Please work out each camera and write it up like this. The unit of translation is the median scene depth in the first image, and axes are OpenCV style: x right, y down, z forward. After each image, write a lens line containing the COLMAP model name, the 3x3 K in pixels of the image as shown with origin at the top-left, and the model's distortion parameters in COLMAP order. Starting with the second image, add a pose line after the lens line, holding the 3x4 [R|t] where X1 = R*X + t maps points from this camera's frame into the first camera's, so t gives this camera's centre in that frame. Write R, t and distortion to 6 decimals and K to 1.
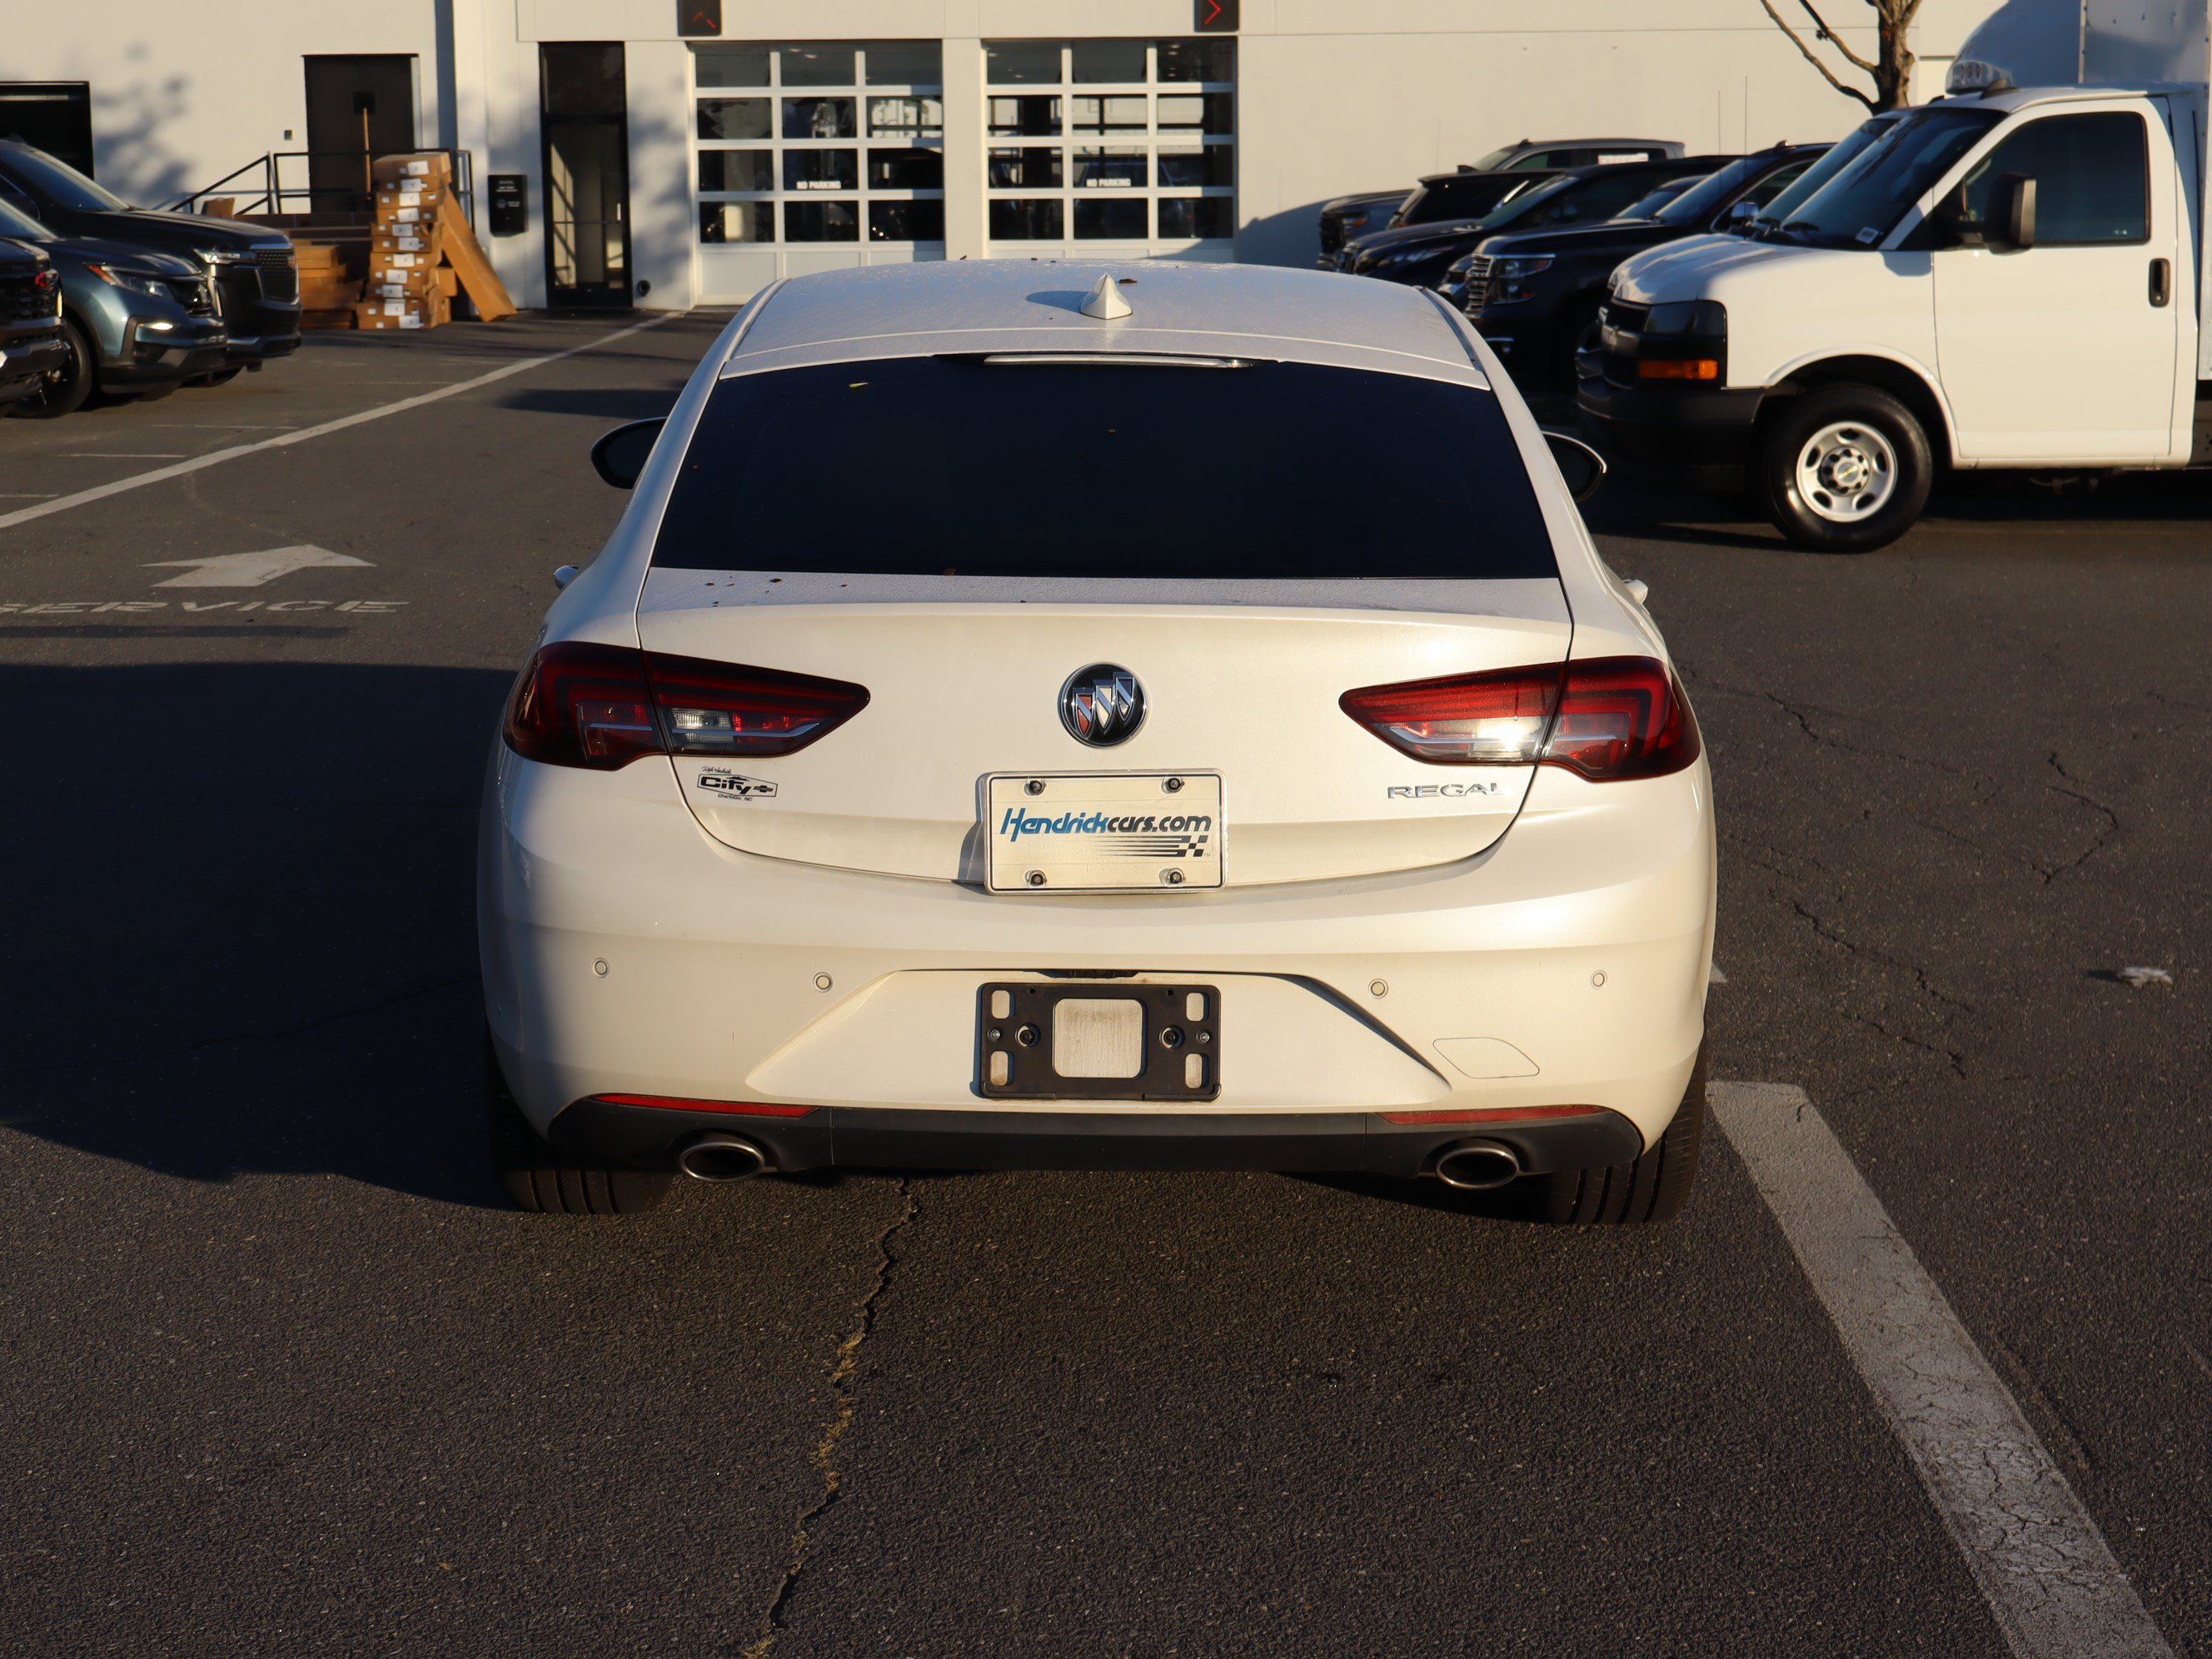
lens RADIAL K [[3710.4, 0, 1106.0], [0, 3710.4, 829.5], [0, 0, 1]] dist [0.035898, -0.069948]
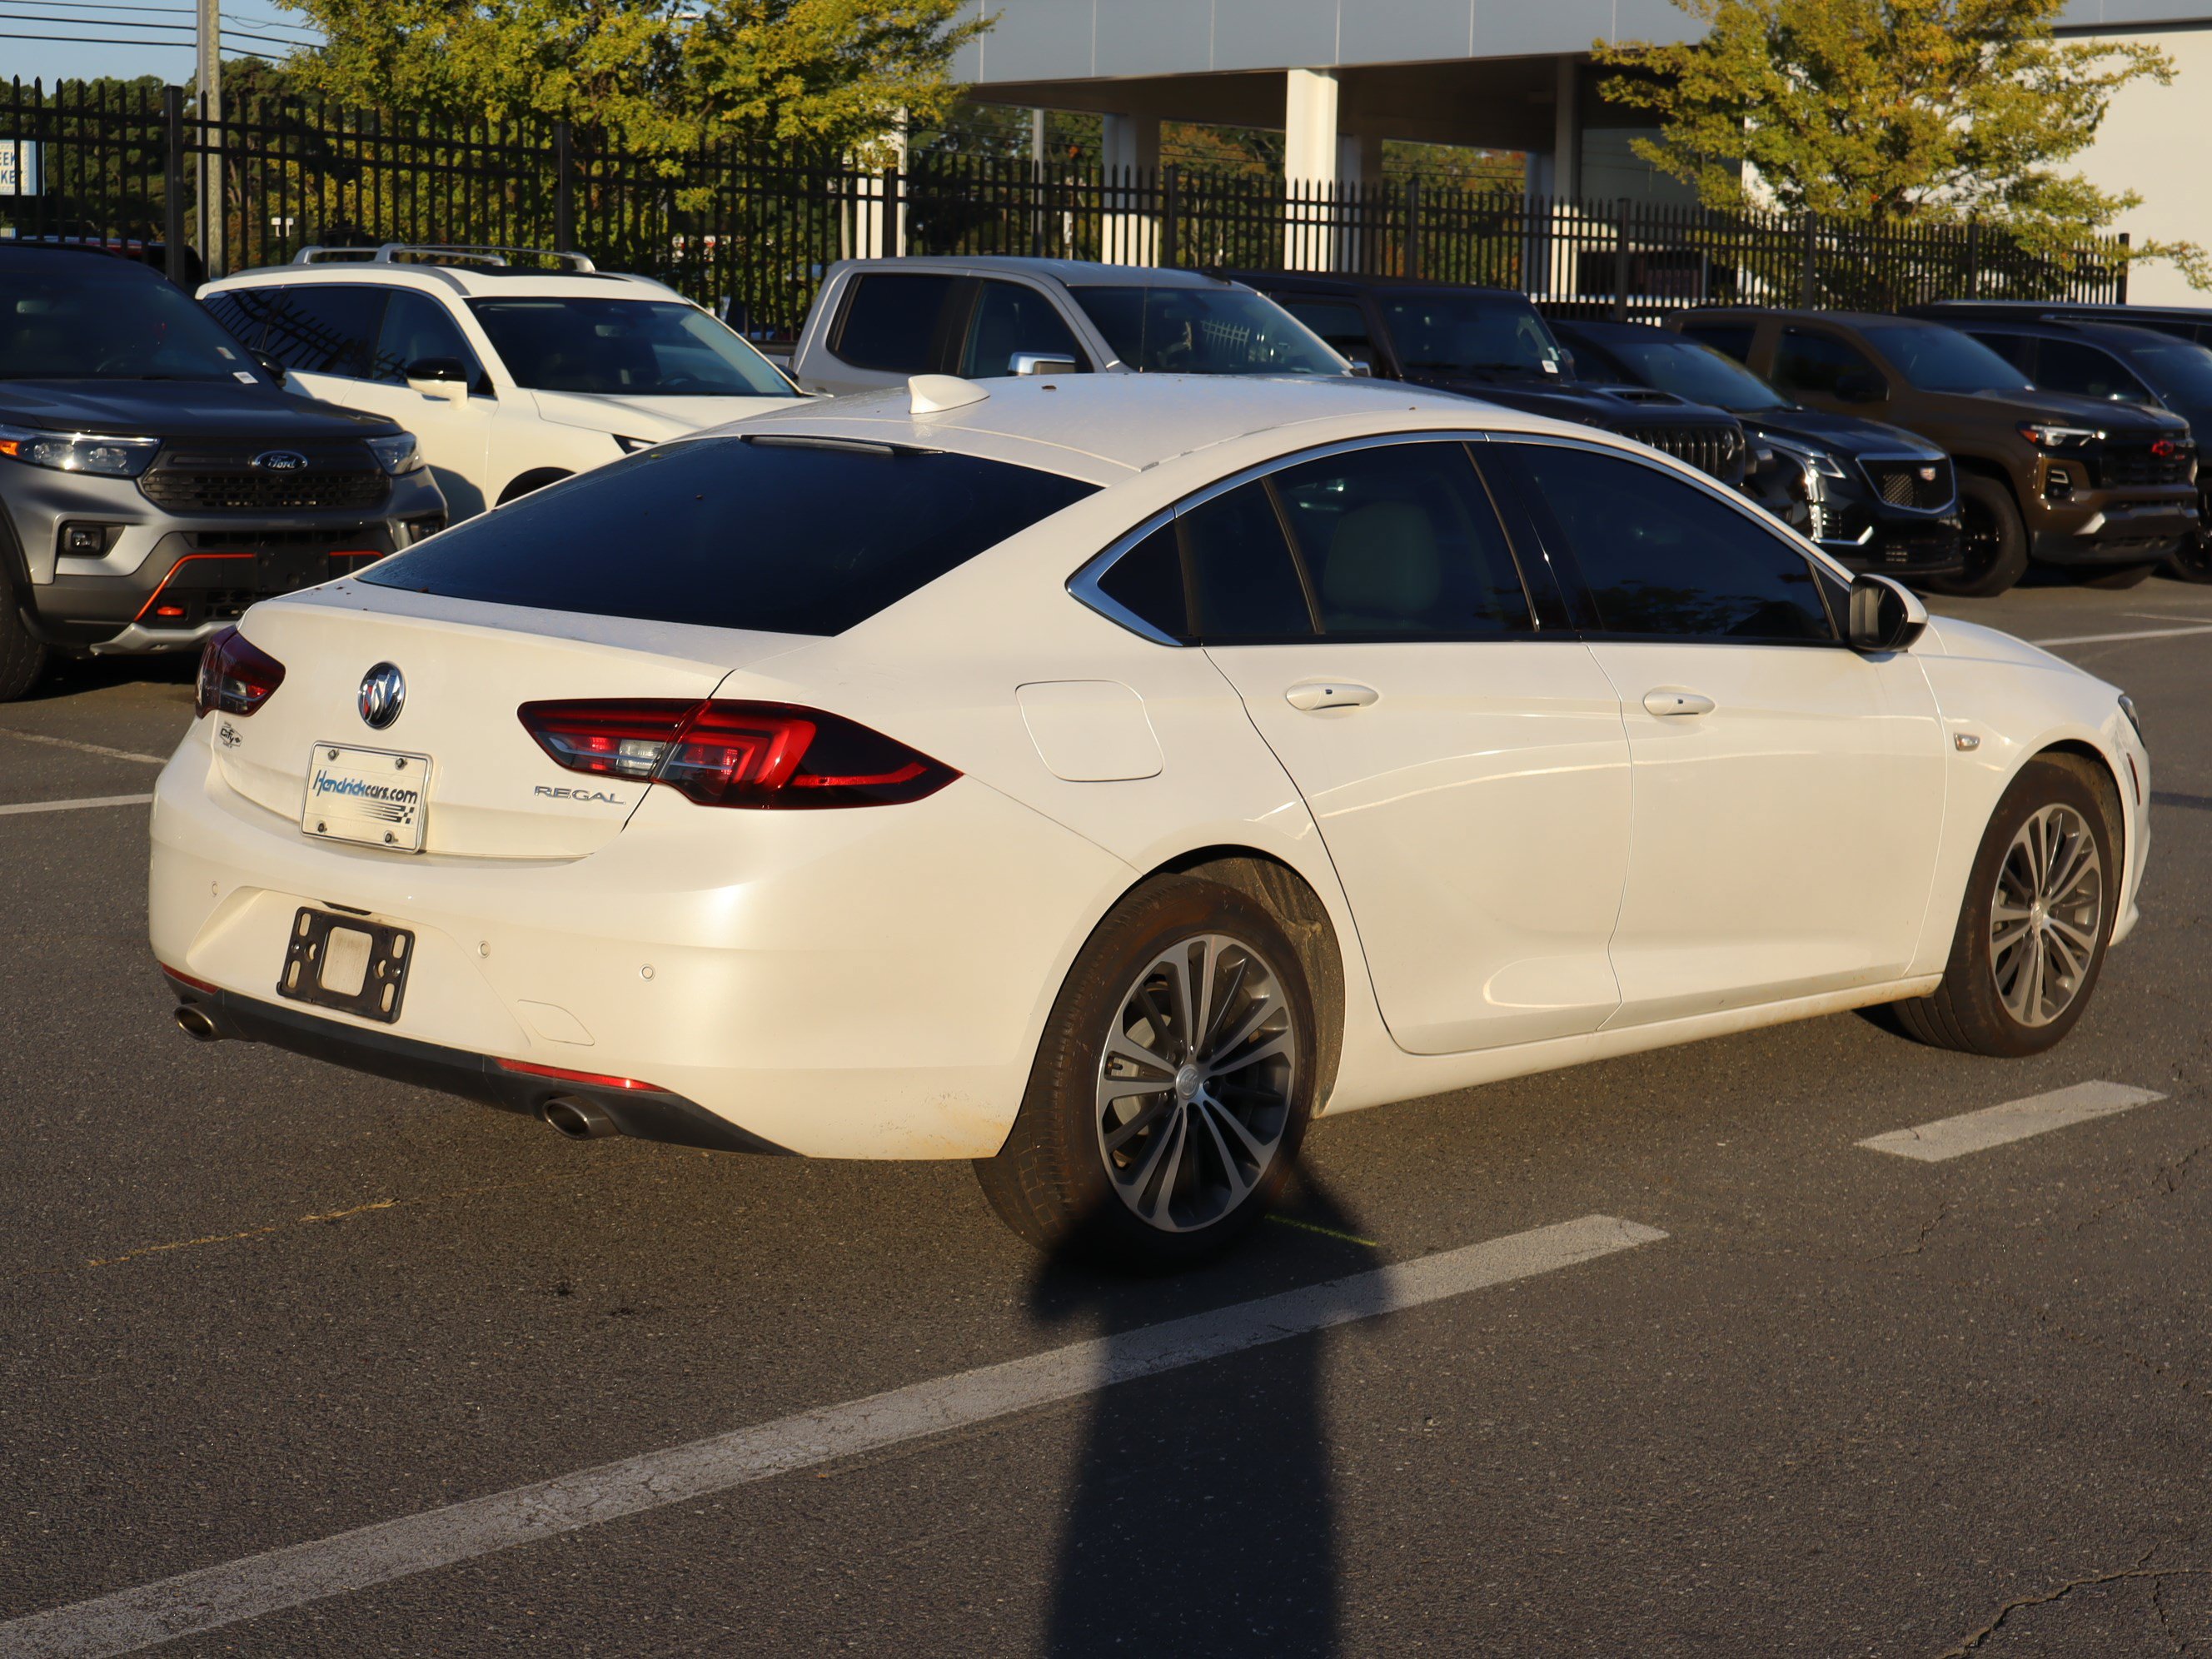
lens RADIAL K [[3710.4, 0, 1106.0], [0, 3710.4, 829.5], [0, 0, 1]] dist [0.035898, -0.069948]
pose [[0.723483, 0.104467, -0.682392, 1.027115], [-0.139021, 0.990281, 0.004209, -0.027991], [0.676199, 0.091821, 0.730975, 0.258893]]
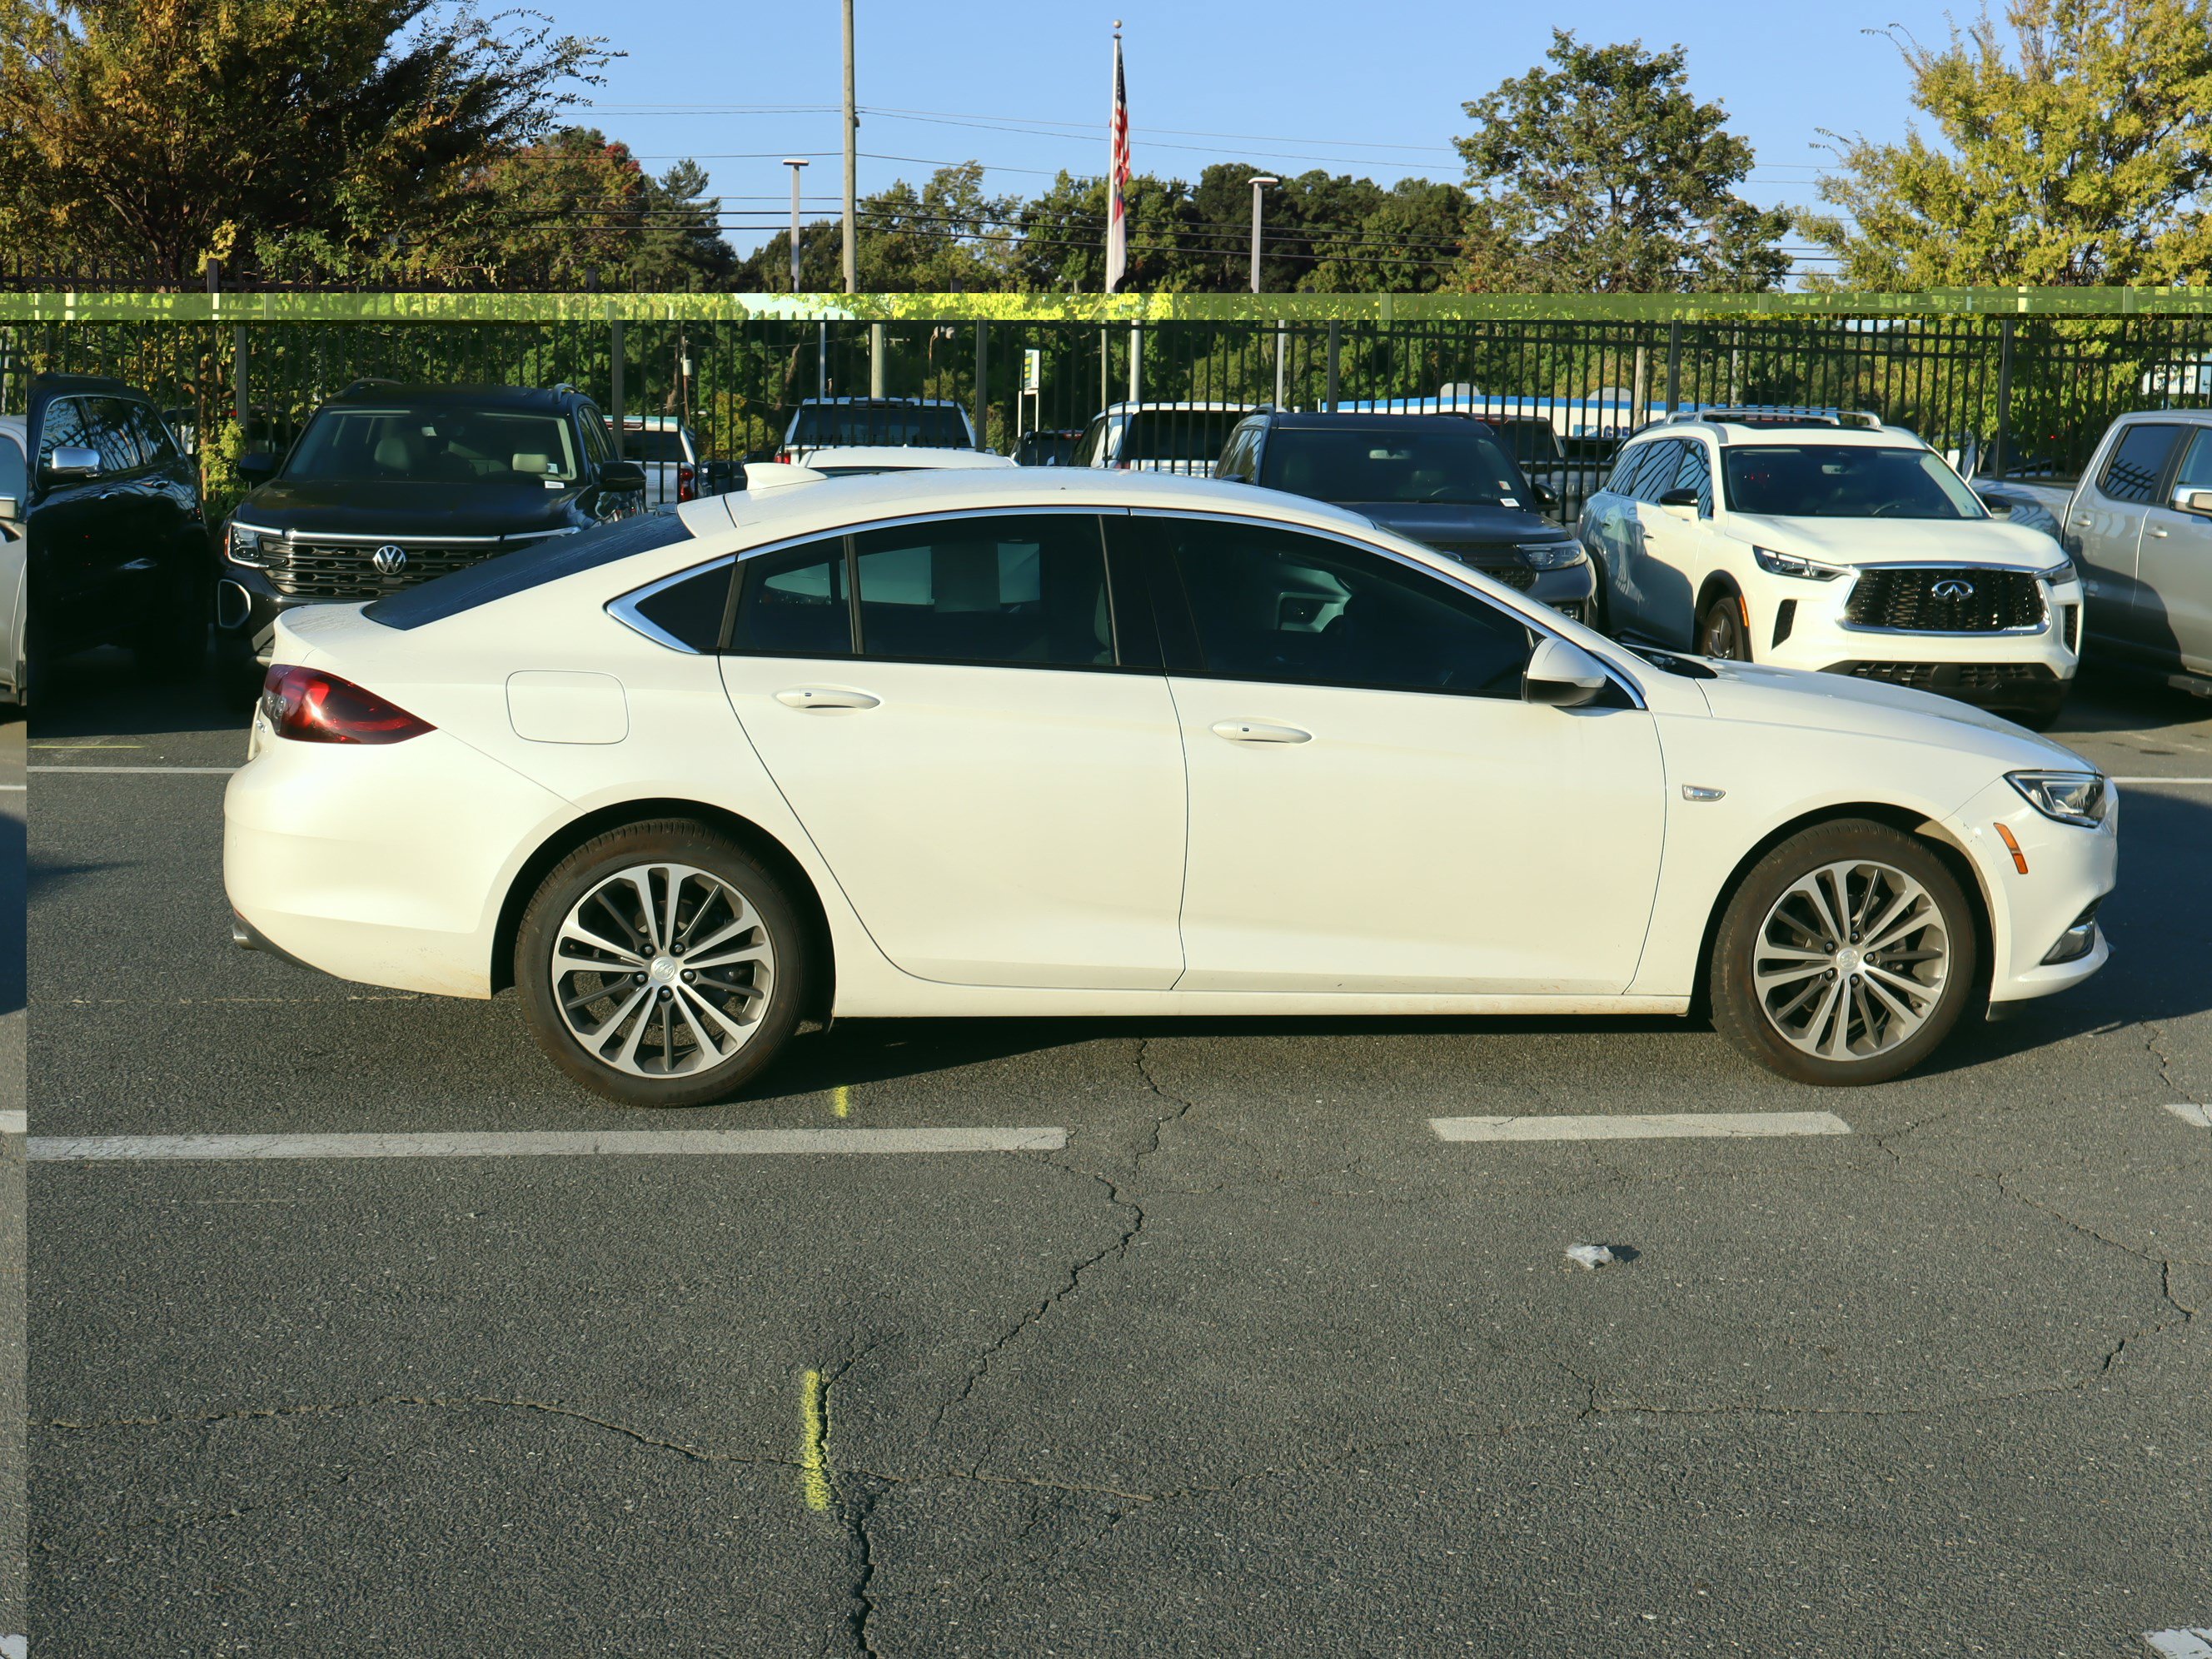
lens RADIAL K [[2612.2, 0, 1143.5], [0, 2612.2, 829.7], [0, 0, 1]] dist [0.007430, -0.002544]
pose [[0.103198, 0.137244, -0.985147, 1.441491], [-0.187168, 0.975421, 0.116283, -0.201379], [0.976892, 0.172388, 0.126349, 1.332727]]
